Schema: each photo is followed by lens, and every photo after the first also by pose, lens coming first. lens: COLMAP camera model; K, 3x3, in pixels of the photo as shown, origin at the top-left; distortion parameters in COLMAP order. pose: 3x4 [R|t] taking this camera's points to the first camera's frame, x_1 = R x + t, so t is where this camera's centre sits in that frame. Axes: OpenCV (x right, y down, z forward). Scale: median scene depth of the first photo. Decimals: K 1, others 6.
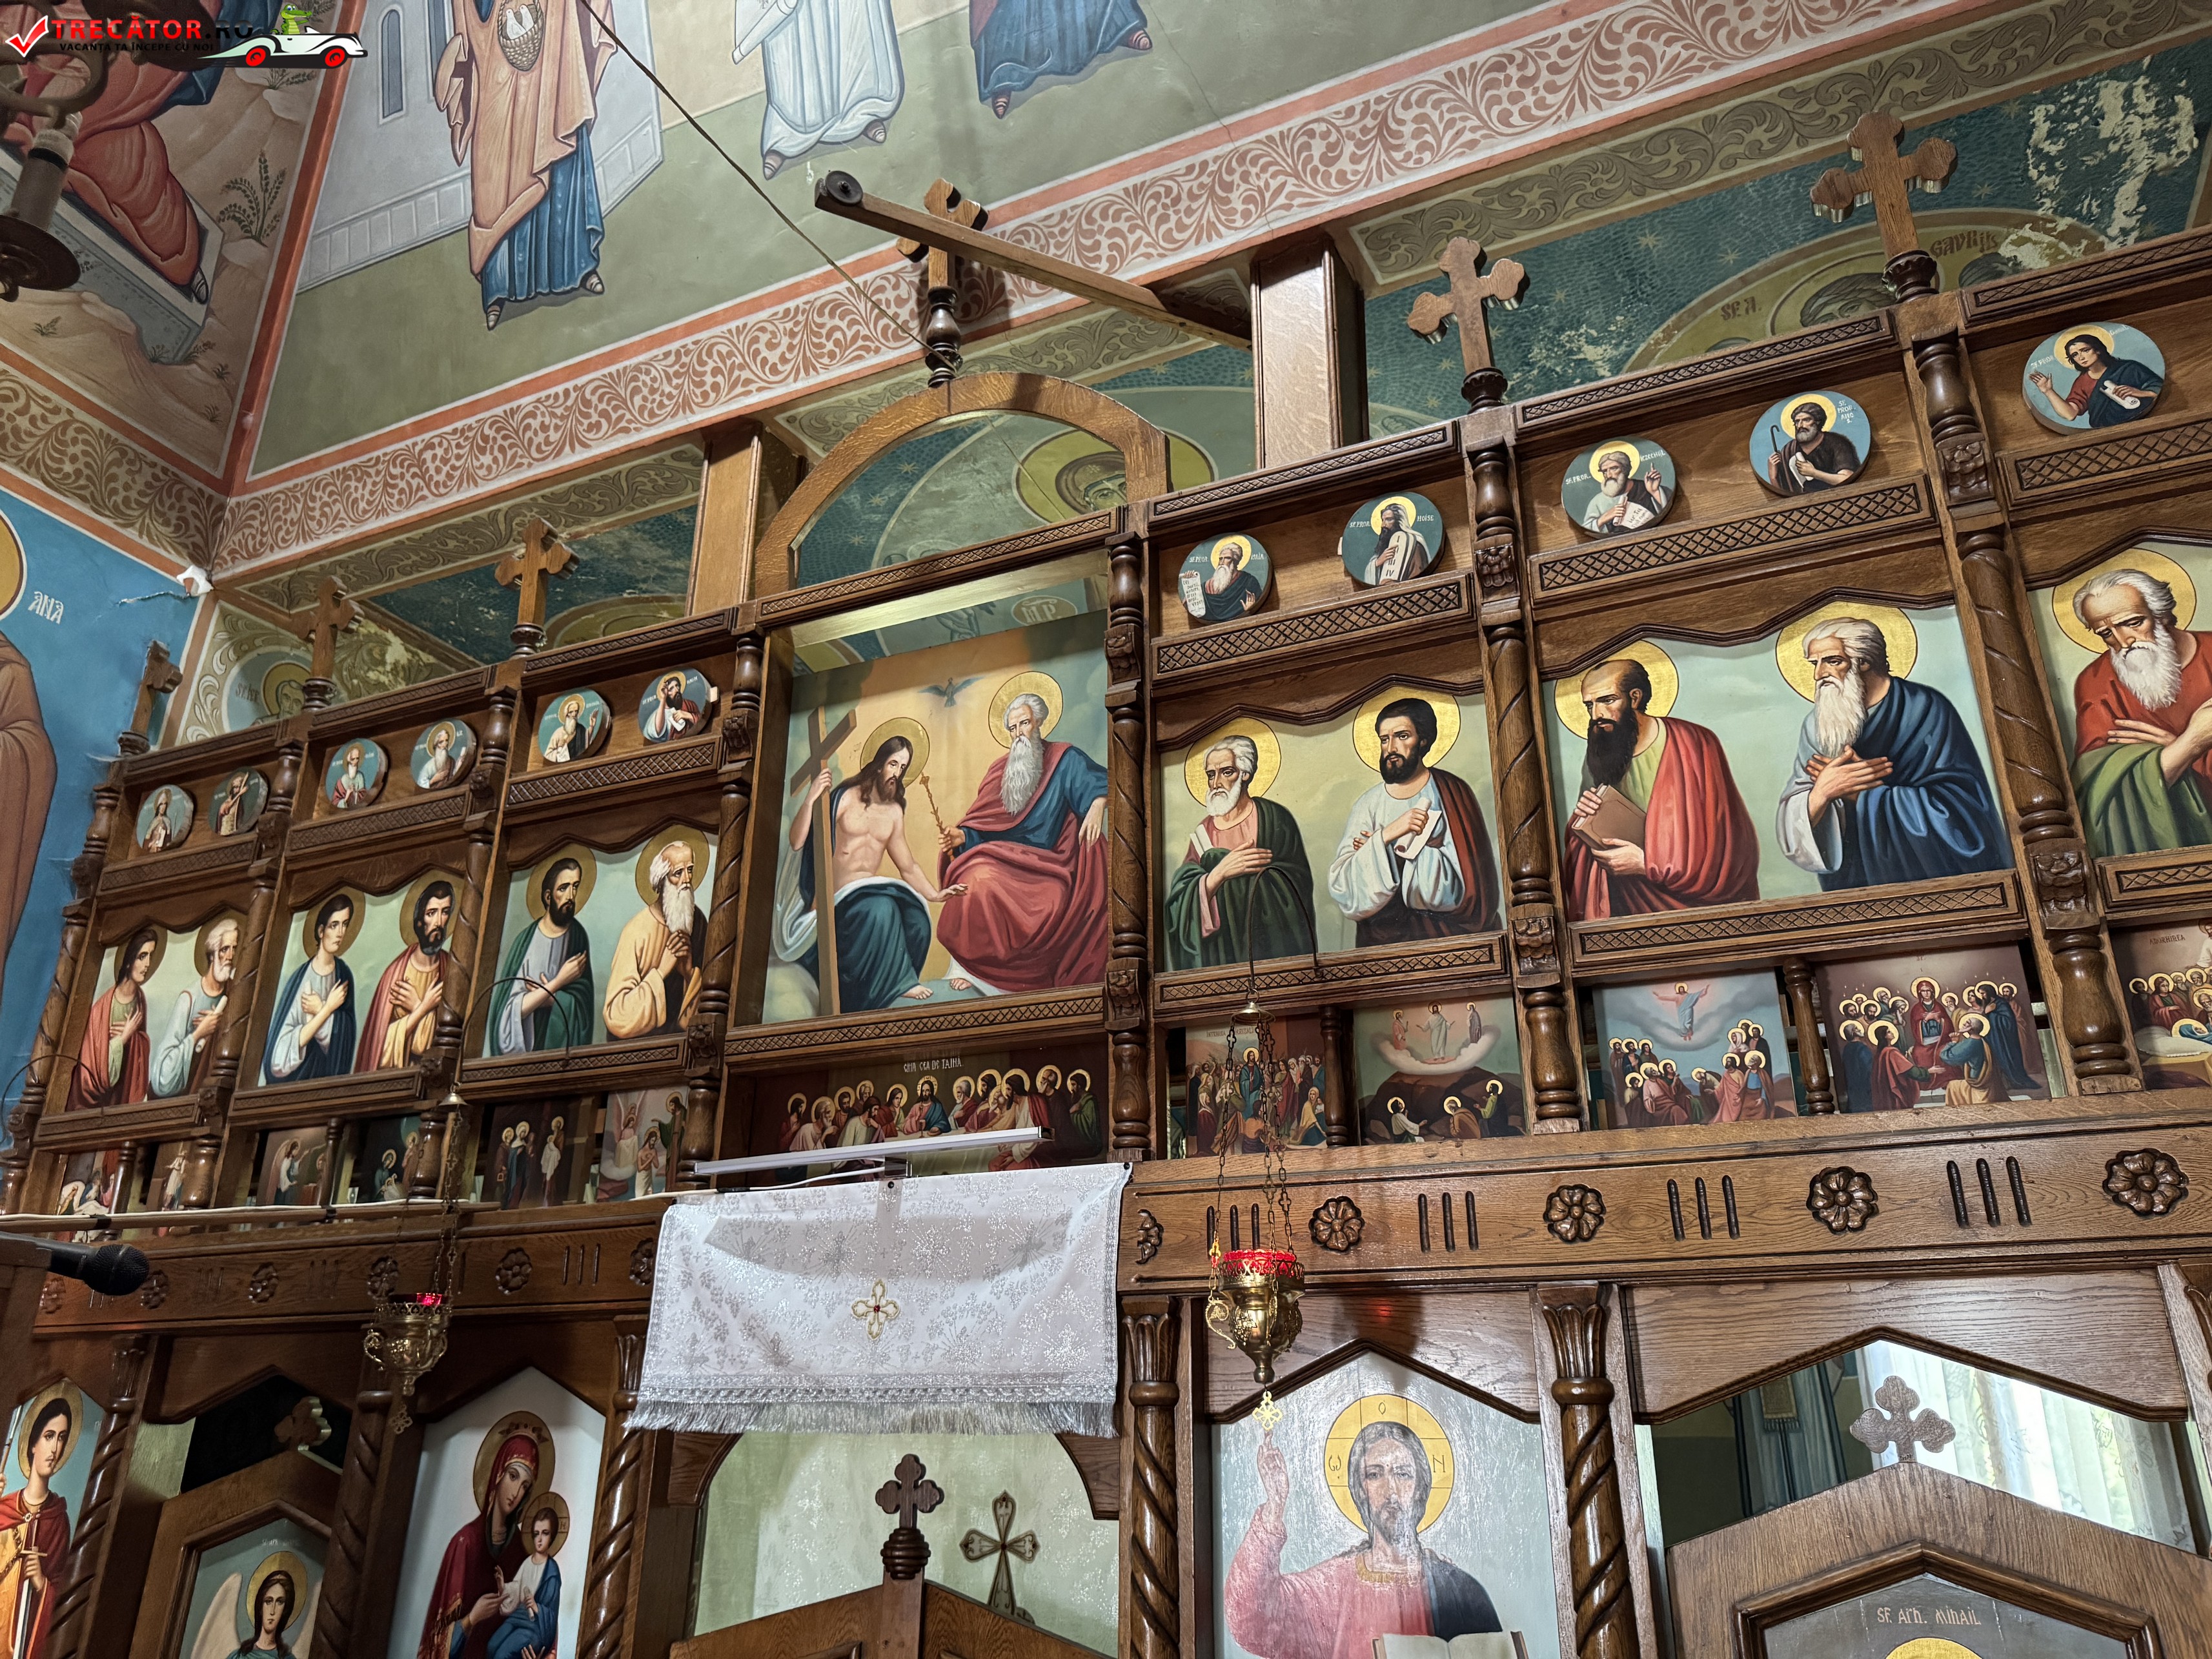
lens RADIAL K [[1546.7, 0, 1112.1], [0, 1546.7, 818.0], [0, 0, 1]] dist [0.057913, -0.077639]
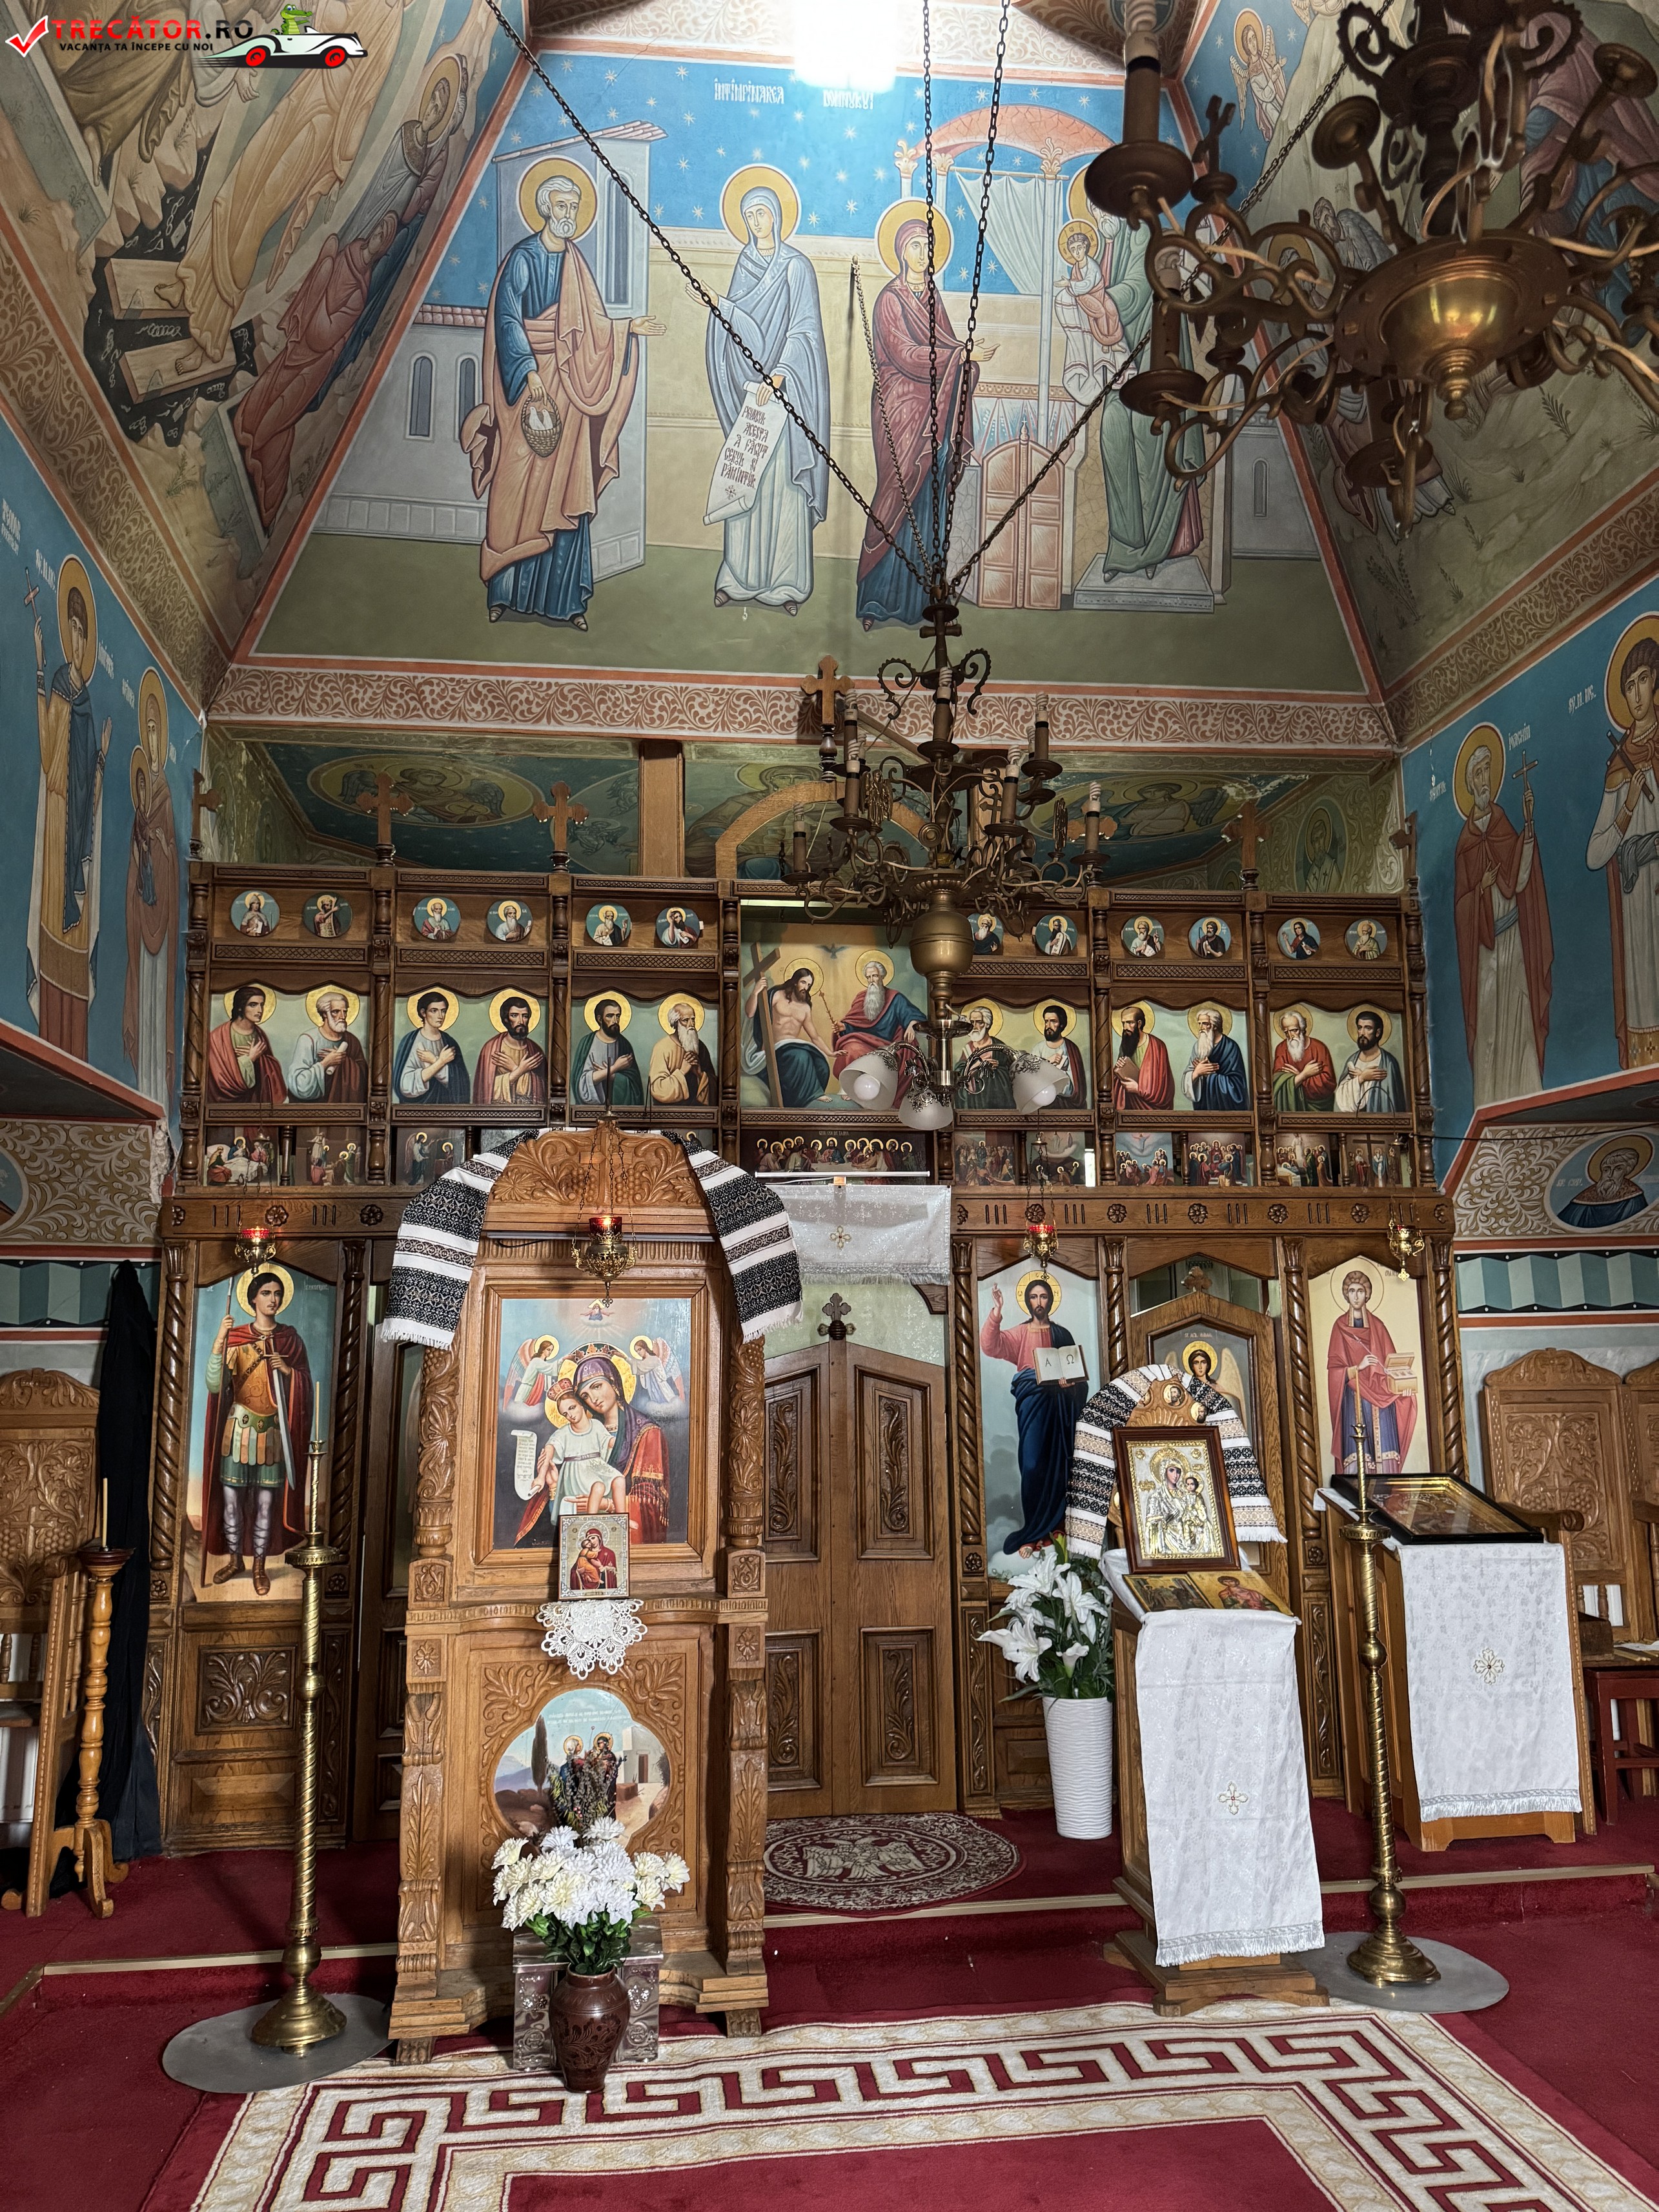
lens RADIAL K [[1546.7, 0, 829.5], [0, 1546.7, 1125.4], [0, 0, 1]] dist [0.057913, -0.077639]
pose [[0.844832, 0.055472, 0.532149, -1.290143], [-0.188954, 0.961454, 0.199758, -0.290897], [-0.500555, -0.269314, 0.822748, -0.814469]]
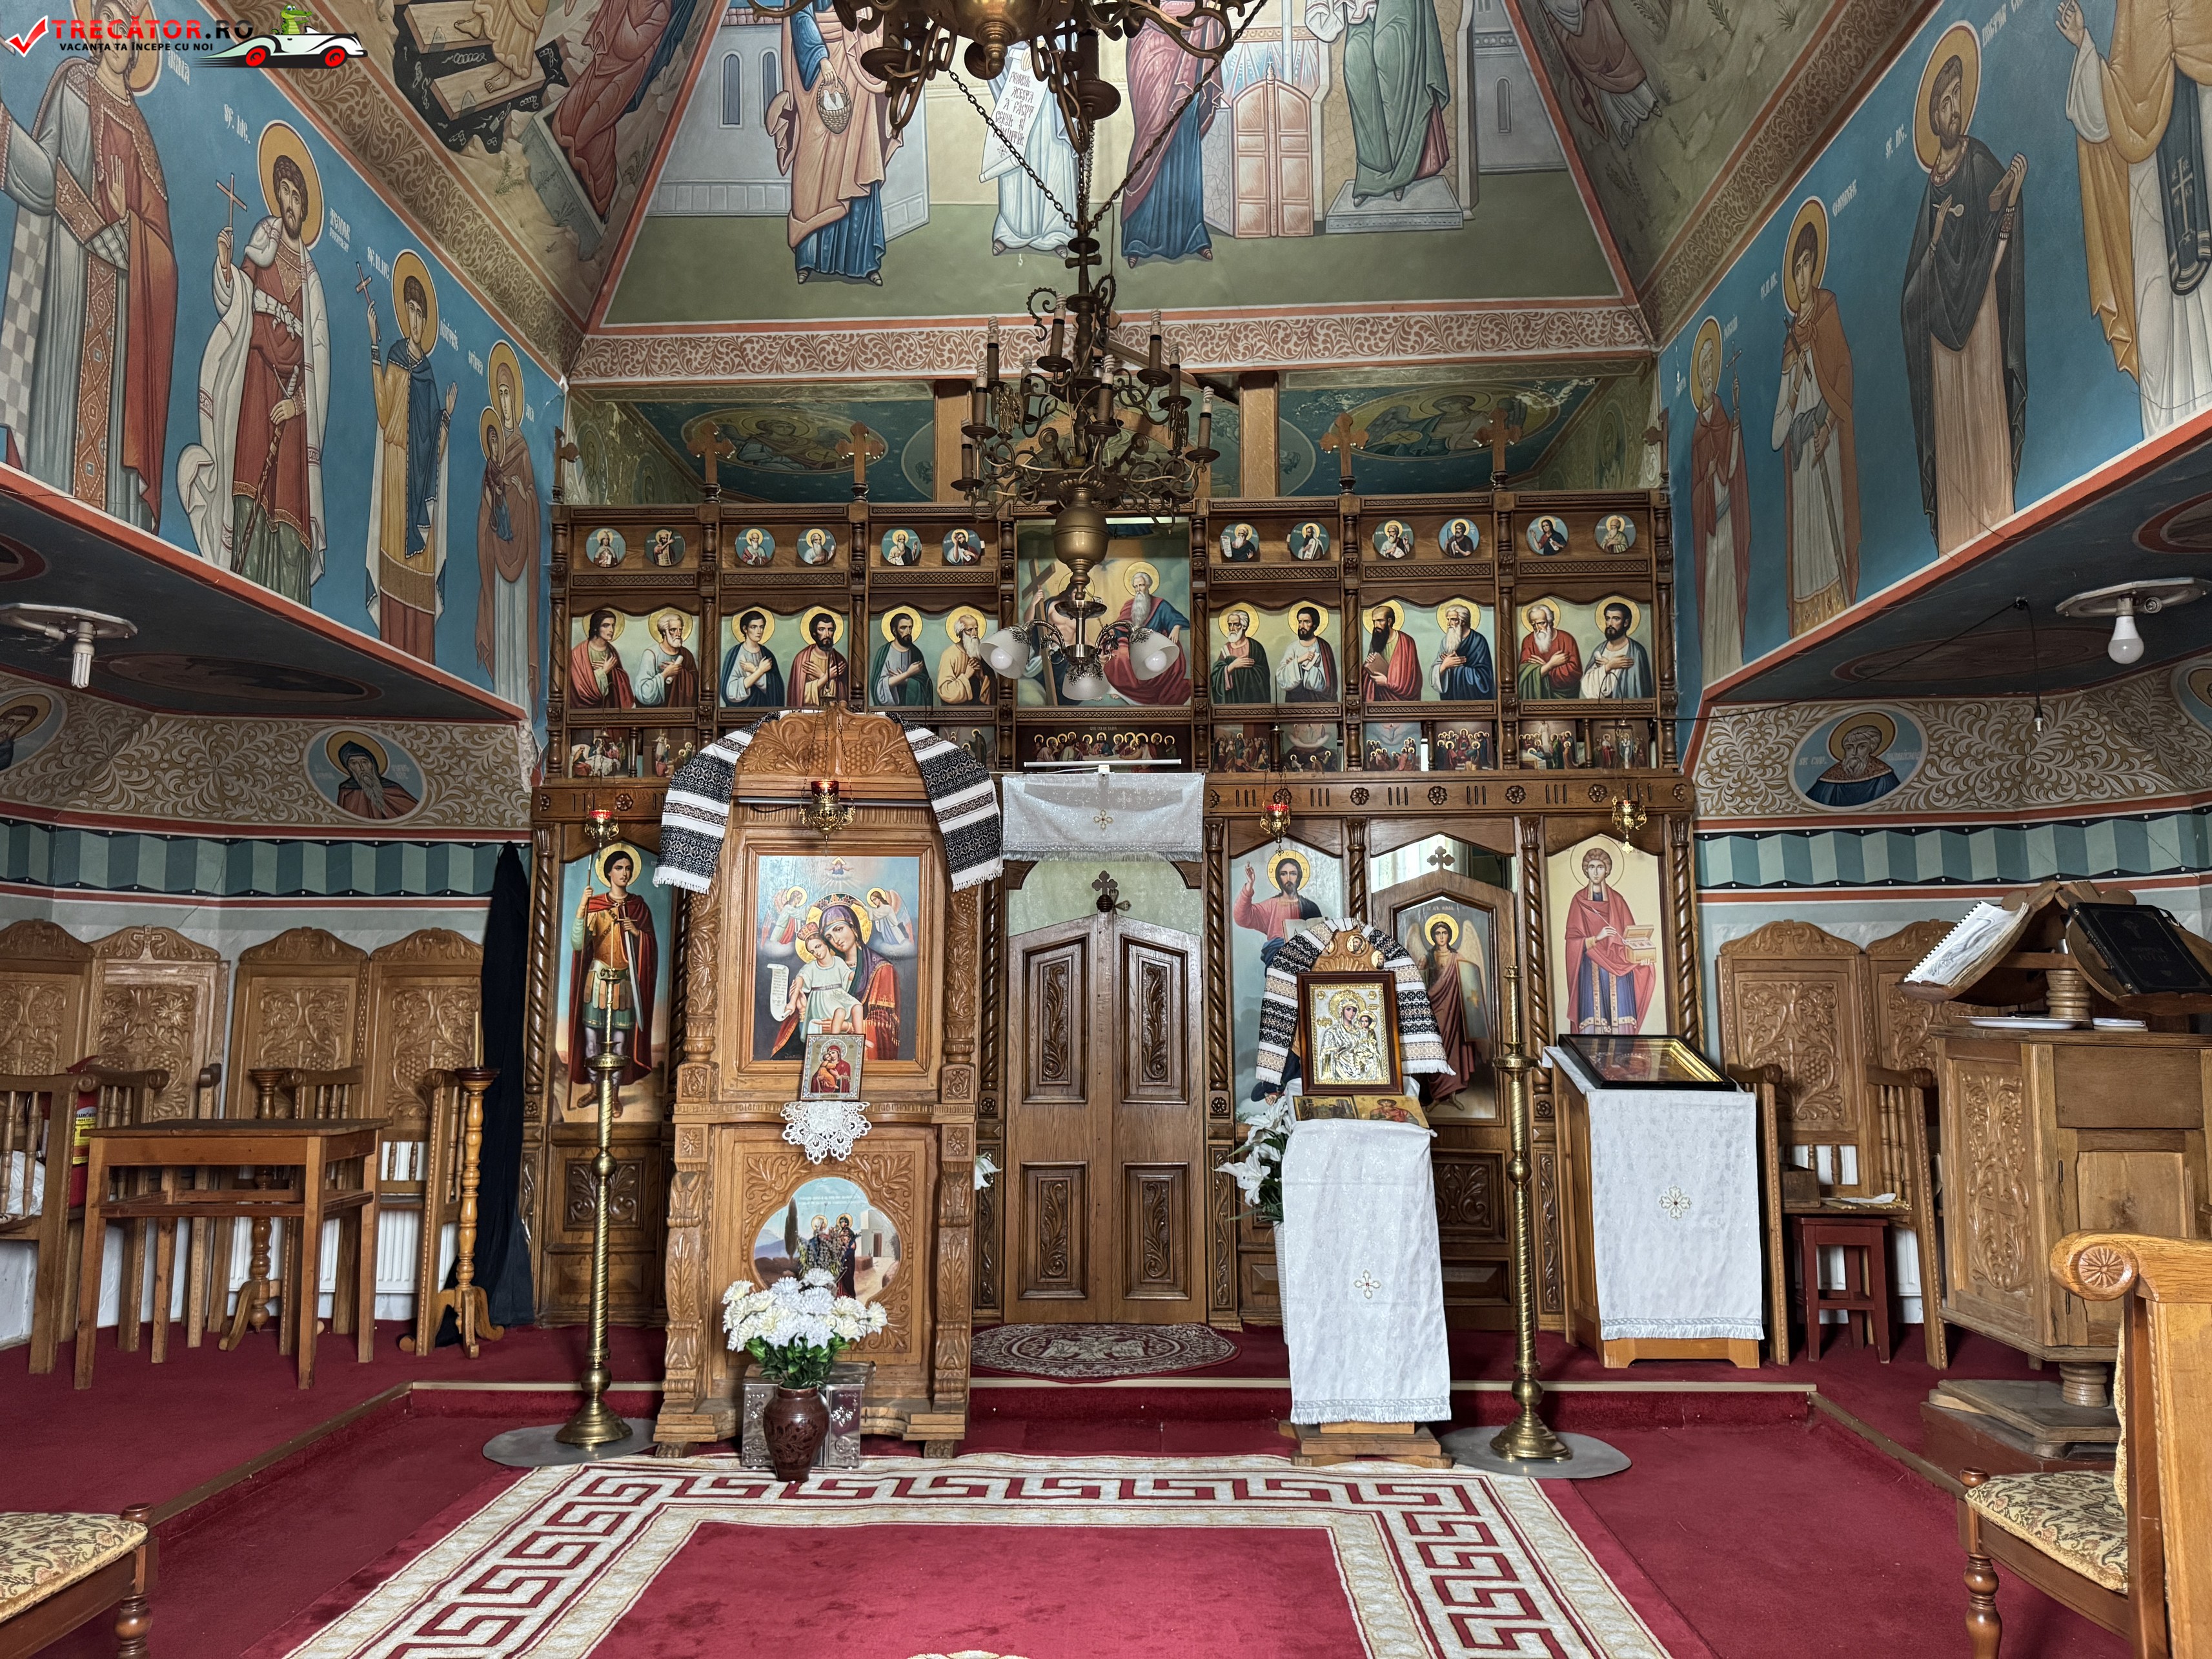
lens RADIAL K [[1546.7, 0, 1106.5], [0, 1546.7, 830.6], [0, 0, 1]] dist [0.057913, -0.077639]
pose [[0.921662, 0.030934, 0.386758, -1.050929], [-0.139022, 0.956960, 0.254755, -0.310428], [-0.362232, -0.288566, 0.886295, -1.228253]]
